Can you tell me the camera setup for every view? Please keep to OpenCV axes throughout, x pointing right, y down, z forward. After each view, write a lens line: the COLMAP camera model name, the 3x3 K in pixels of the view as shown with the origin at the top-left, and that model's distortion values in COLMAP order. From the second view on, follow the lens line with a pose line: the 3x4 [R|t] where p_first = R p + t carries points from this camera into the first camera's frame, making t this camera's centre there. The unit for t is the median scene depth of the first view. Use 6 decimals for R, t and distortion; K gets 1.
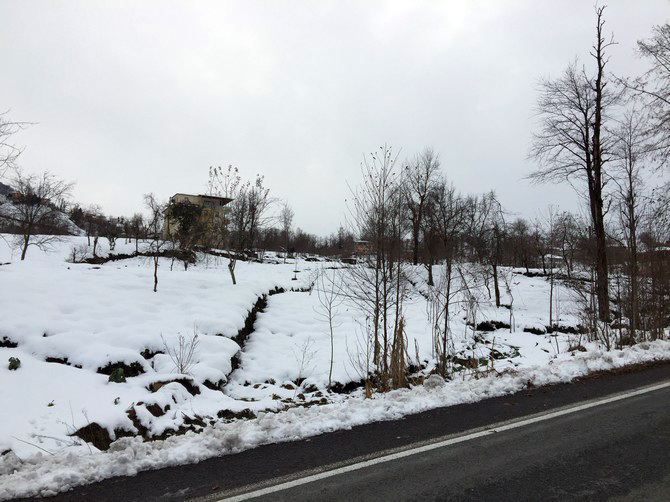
lens RADIAL K [[559.3, 0, 333.4], [0, 559.3, 239.4], [0, 0, 1]] dist [0.082358, -0.122687]
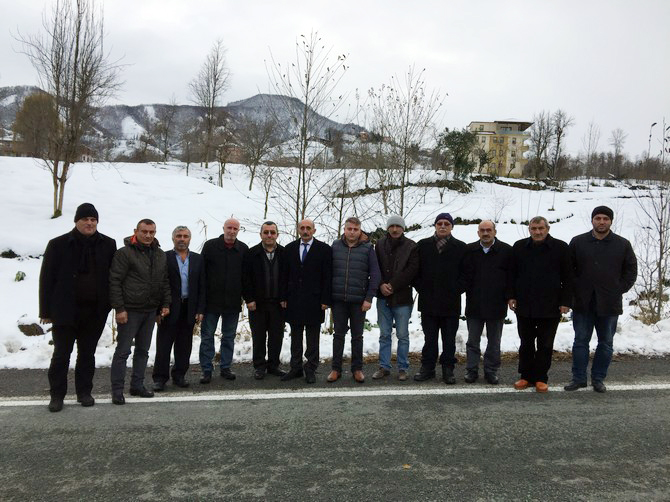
lens RADIAL K [[559.3, 0, 333.4], [0, 559.3, 239.4], [0, 0, 1]] dist [0.082358, -0.122687]
pose [[0.841395, 0.034581, -0.539313, 0.182187], [0.031889, 0.993035, 0.113424, 0.009012], [0.539479, -0.112632, 0.834432, 0.109900]]
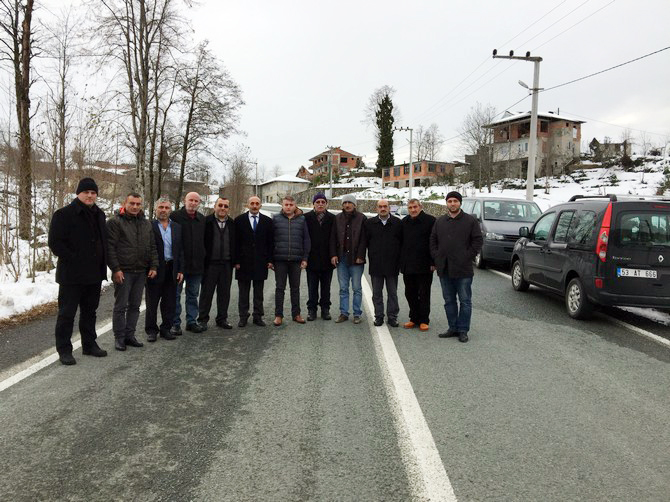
lens RADIAL K [[559.3, 0, 333.4], [0, 559.3, 239.4], [0, 0, 1]] dist [0.082358, -0.122687]
pose [[0.595370, -0.014836, 0.803314, 0.043072], [-0.103353, 0.990109, 0.094885, 0.009523], [-0.796776, -0.139517, 0.587948, 0.076538]]
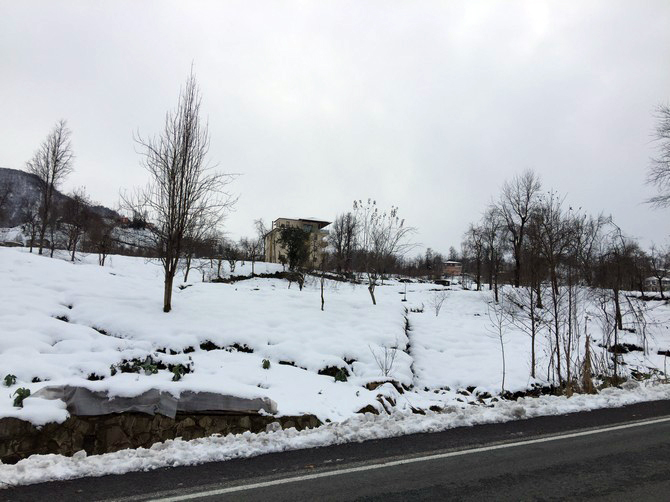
lens RADIAL K [[558.3, 0, 333.3], [0, 558.3, 231.2], [0, 0, 1]] dist [0.029553, -0.006297]
pose [[0.988396, -0.009612, -0.151597, -0.061553], [0.001772, 0.998657, -0.051770, -0.006410], [0.151891, 0.050900, 0.987086, -0.080785]]
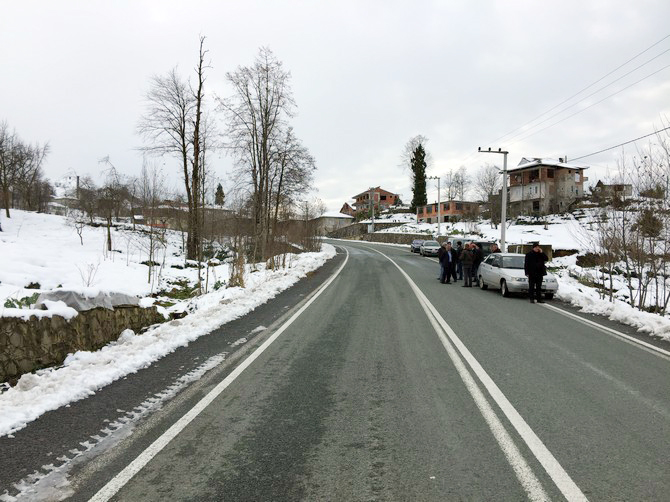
lens RADIAL K [[559.3, 0, 333.4], [0, 559.3, 239.4], [0, 0, 1]] dist [0.082358, -0.122687]
pose [[0.647558, 0.027267, 0.761529, -0.317923], [-0.095575, 0.994374, 0.045667, -0.010370], [-0.755999, -0.102355, 0.646521, -0.161489]]
